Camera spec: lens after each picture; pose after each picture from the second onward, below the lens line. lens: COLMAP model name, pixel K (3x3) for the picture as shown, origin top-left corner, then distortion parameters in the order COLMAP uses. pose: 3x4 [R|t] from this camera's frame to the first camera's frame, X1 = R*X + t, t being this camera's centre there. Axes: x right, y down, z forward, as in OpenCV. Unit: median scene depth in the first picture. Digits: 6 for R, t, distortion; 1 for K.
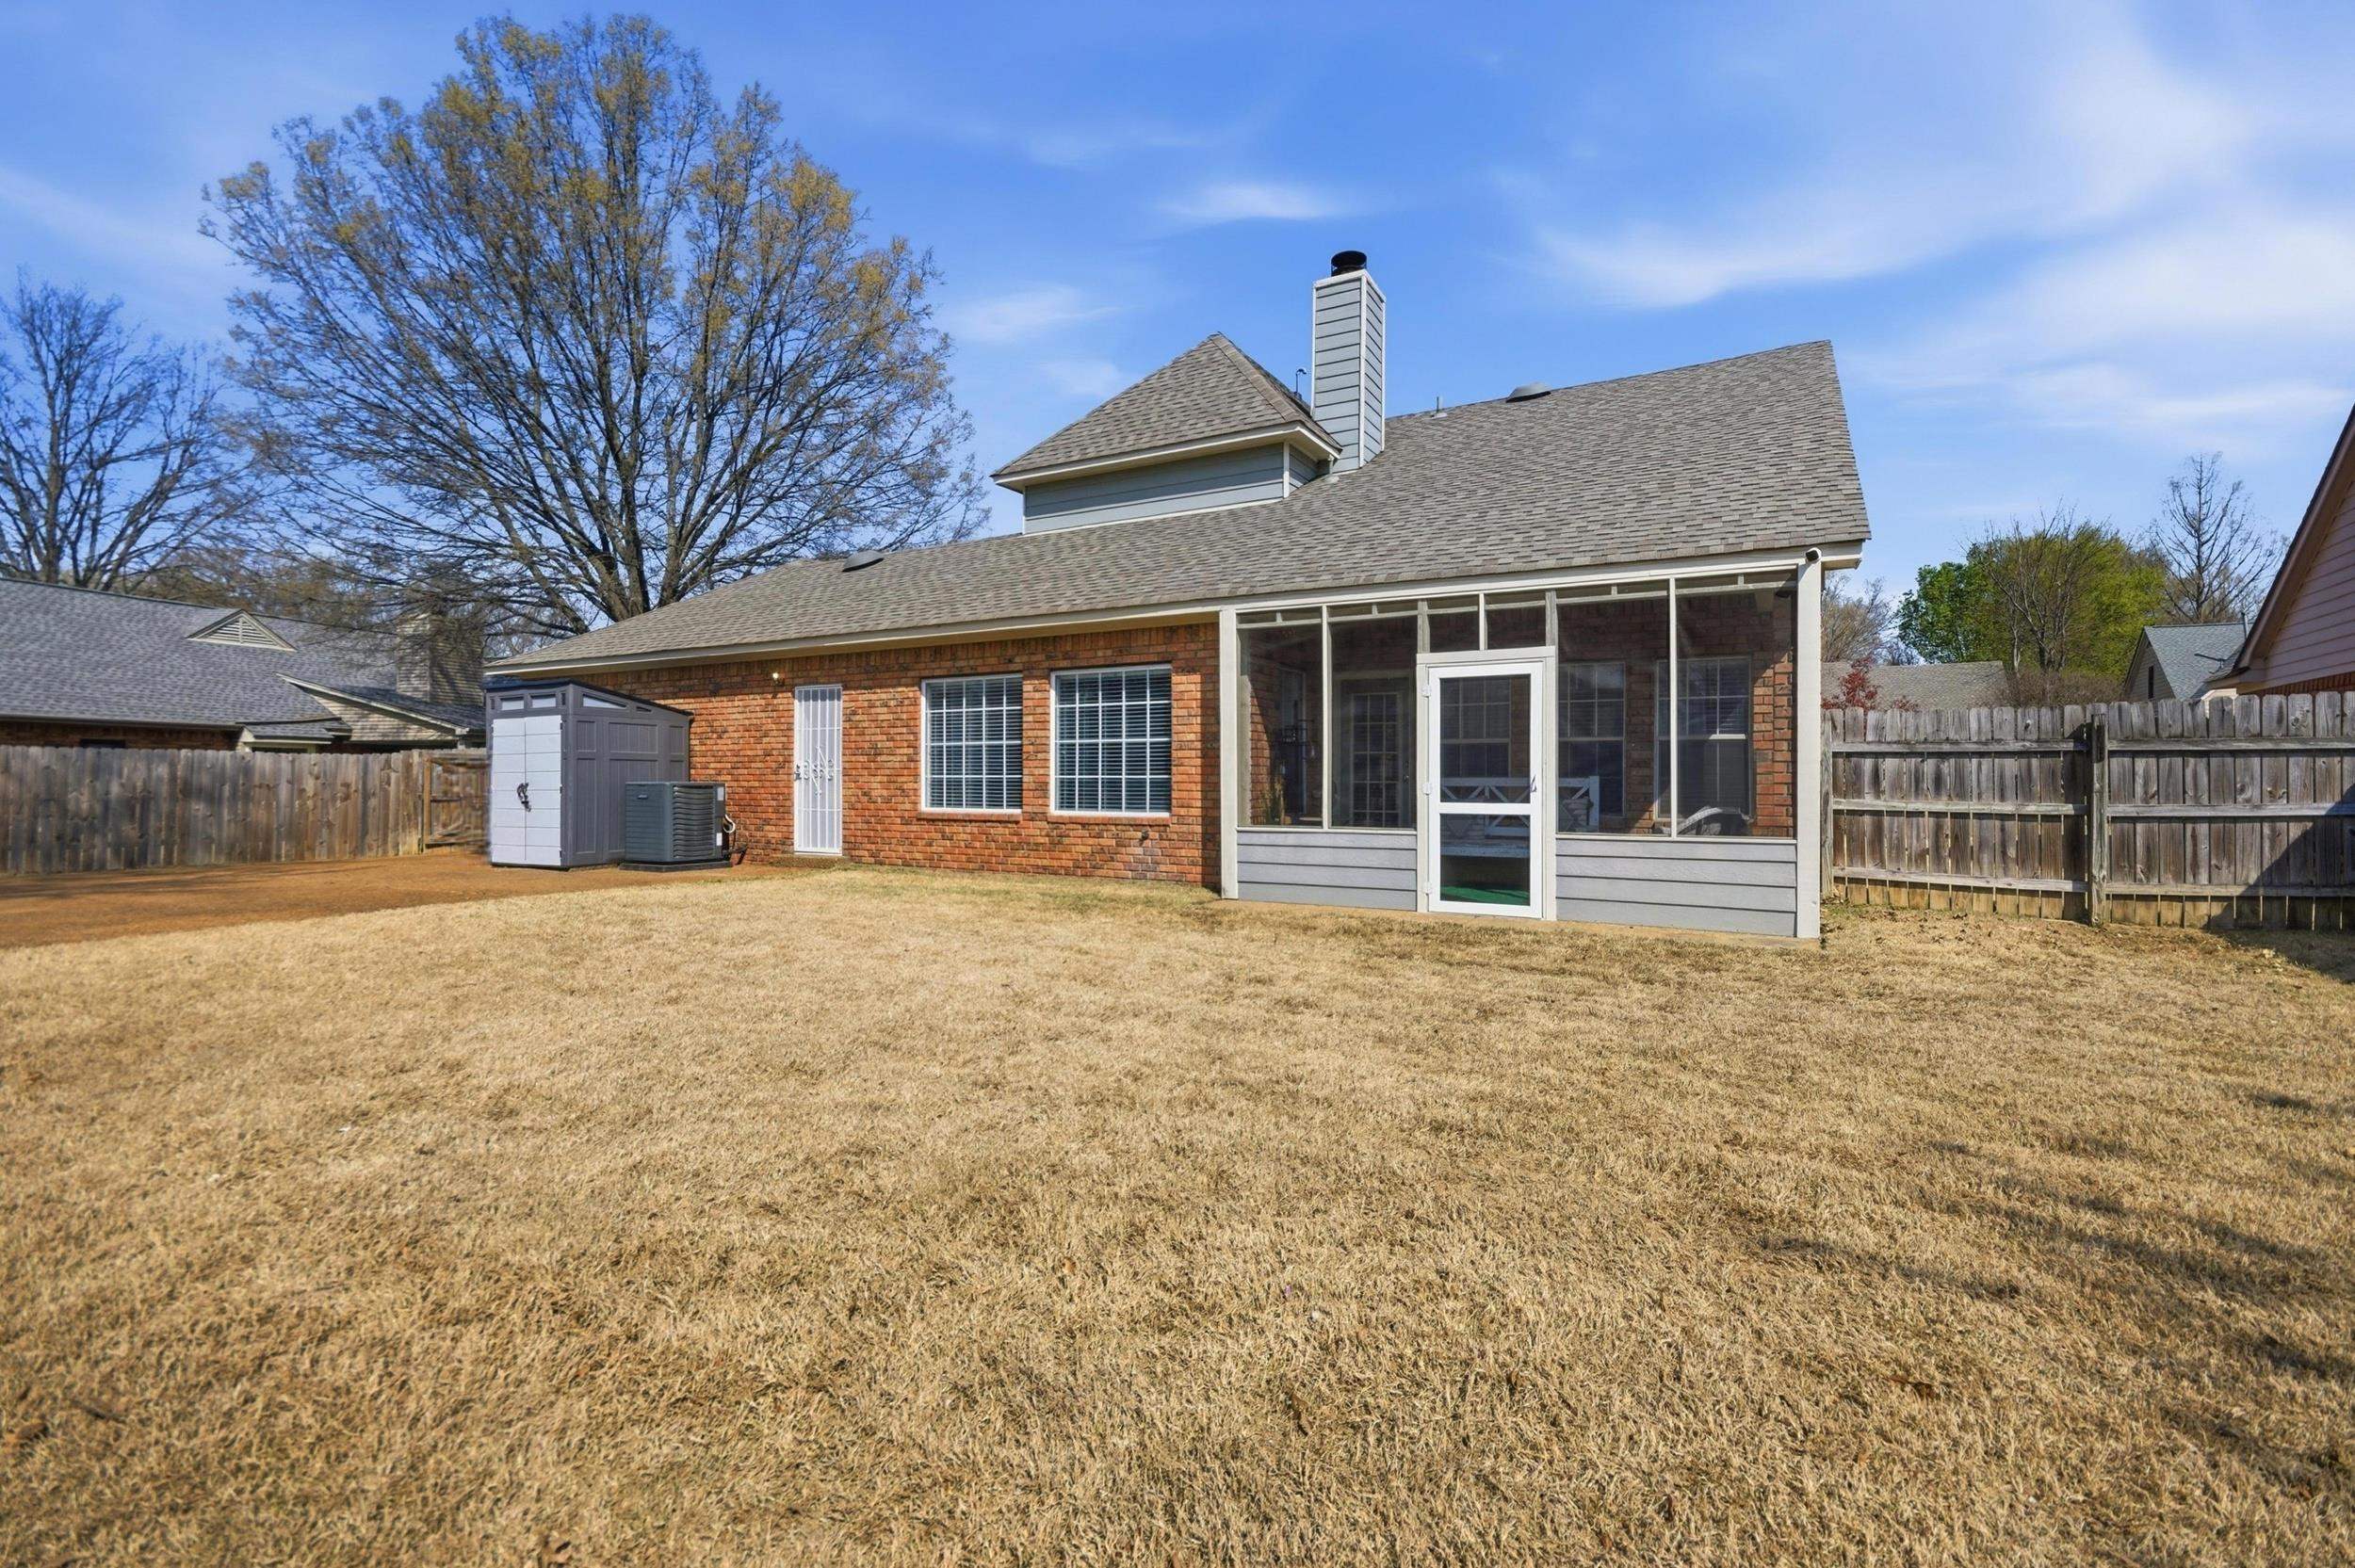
lens RADIAL K [[1059.5, 0, 1173.0], [0, 1059.5, 765.7], [0, 0, 1]] dist [0.001178, -0.006264]
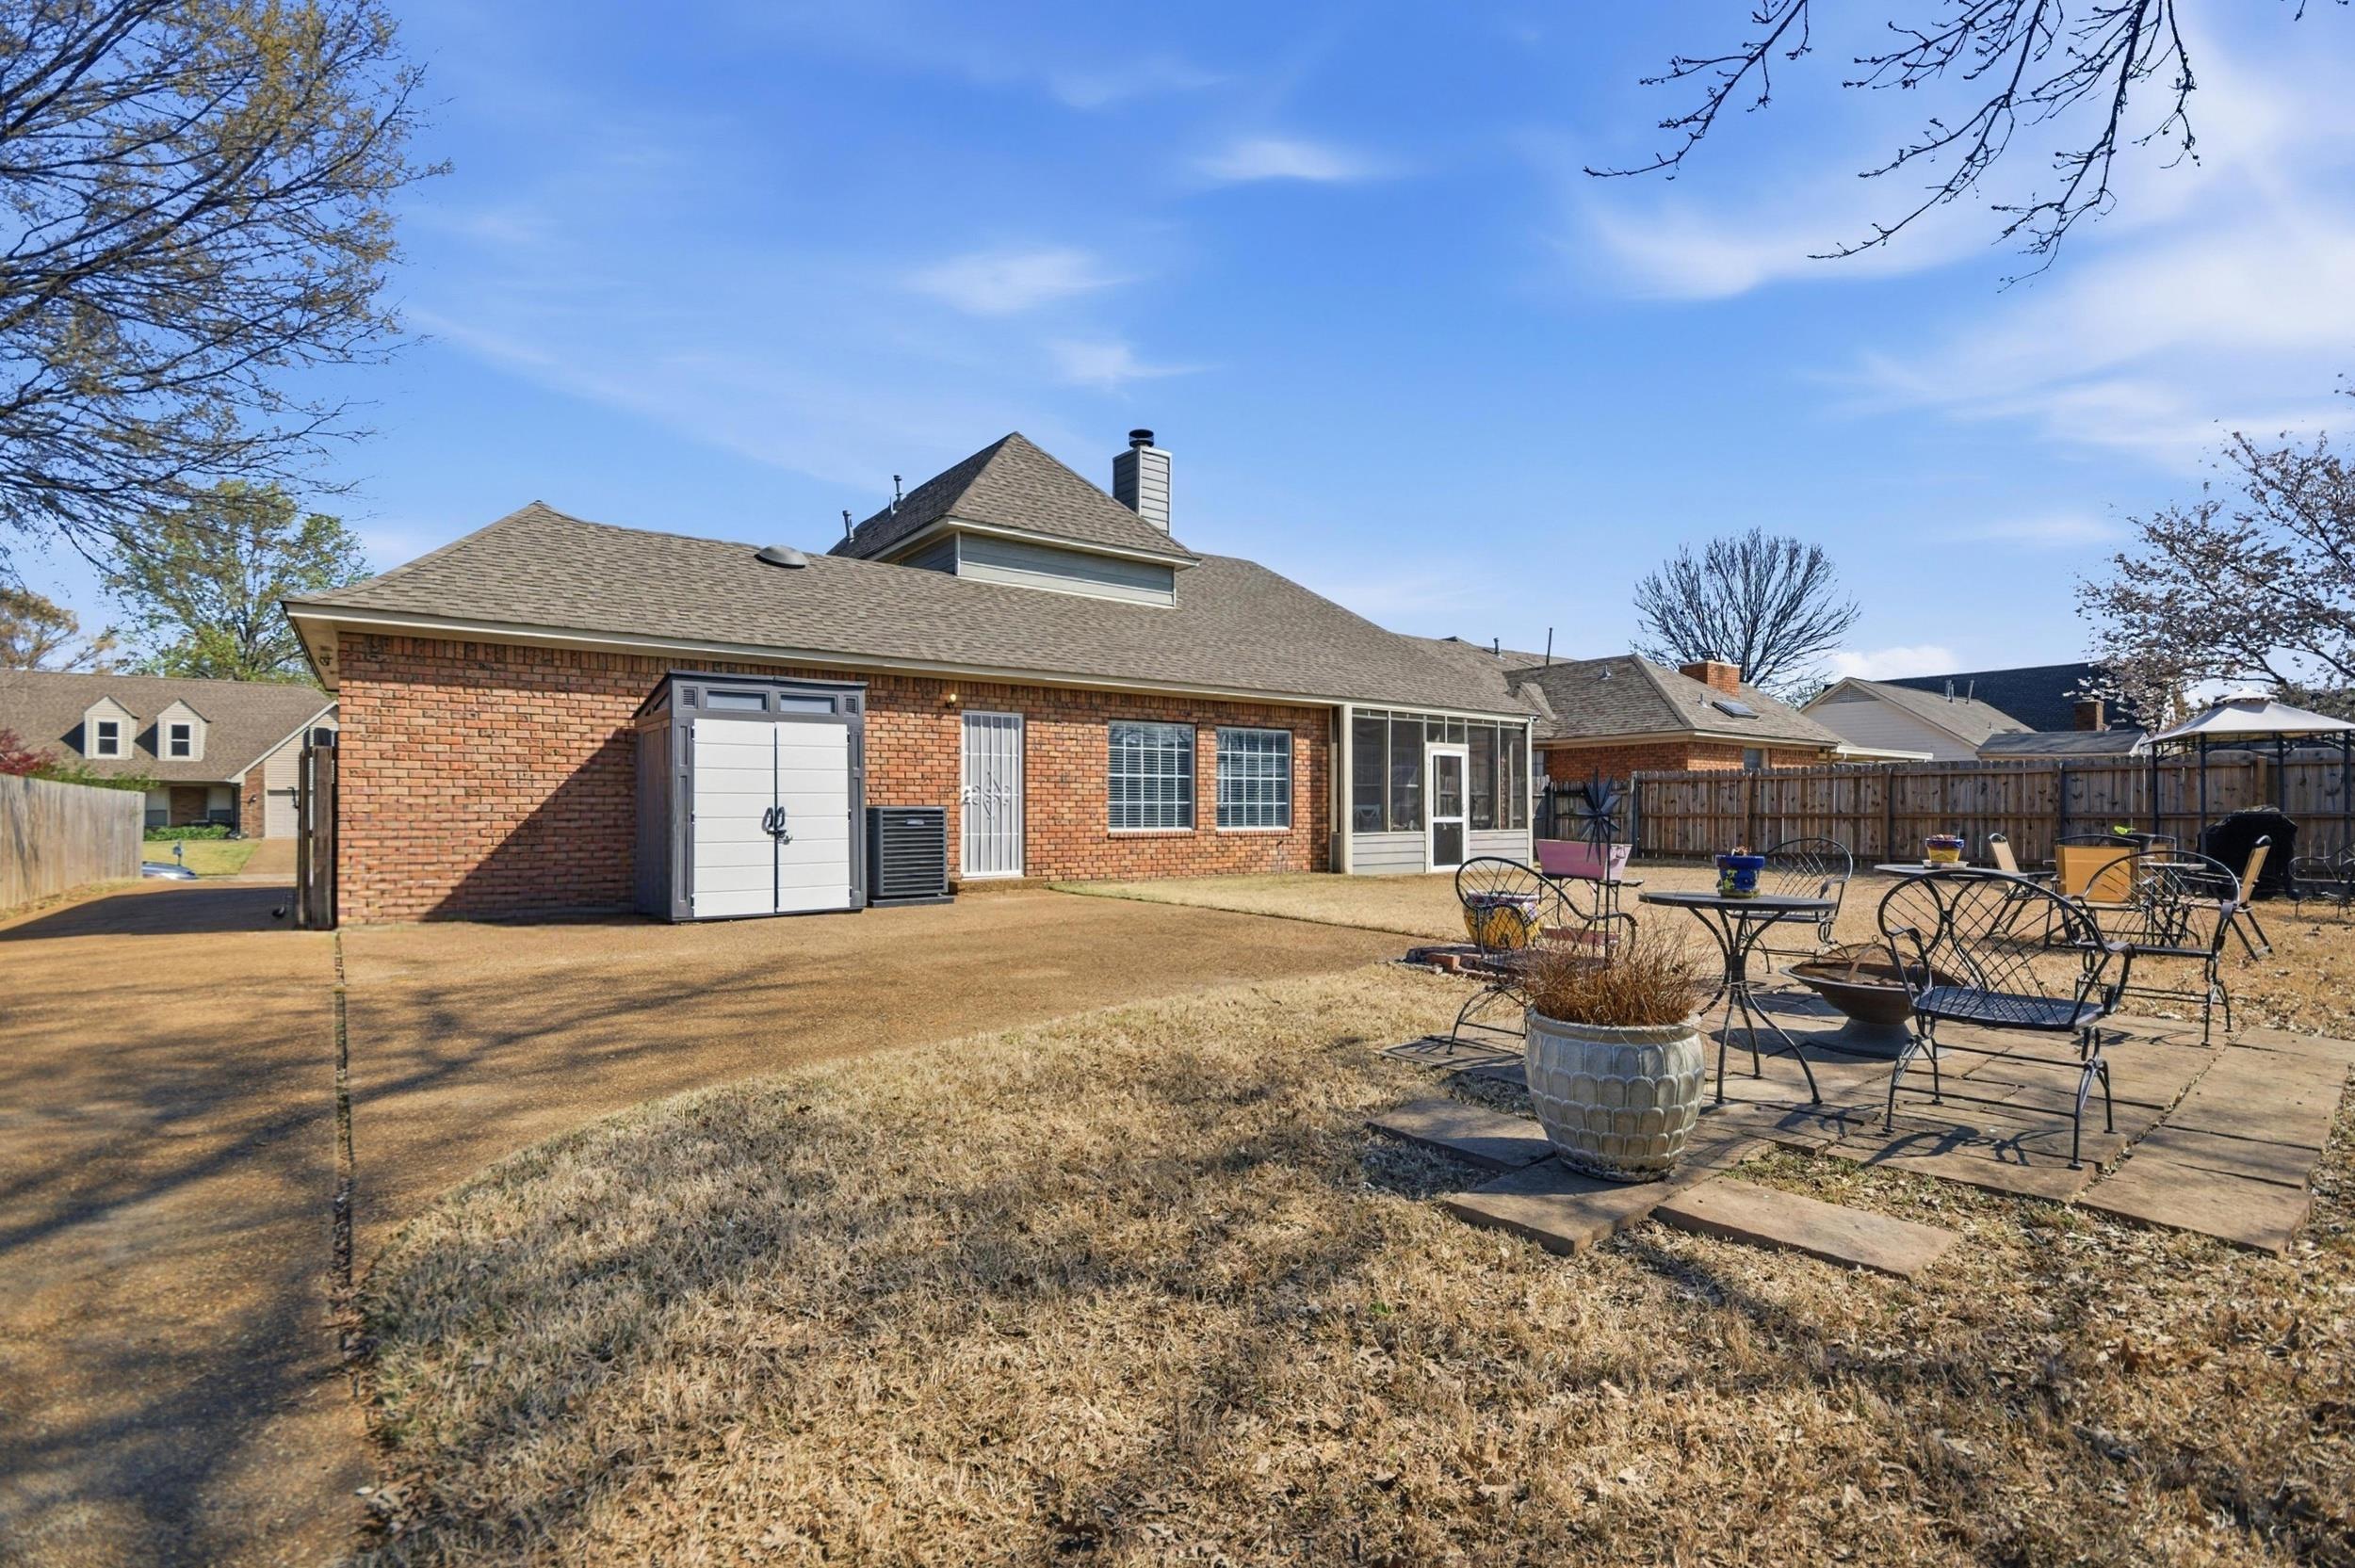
lens RADIAL K [[1059.5, 0, 1173.0], [0, 1059.5, 765.7], [0, 0, 1]] dist [0.001178, -0.006264]
pose [[0.417682, 0.036371, 0.907865, -1.499773], [-0.013988, 0.999337, -0.033600, 0.009878], [-0.908486, 0.001335, 0.417914, 0.517138]]
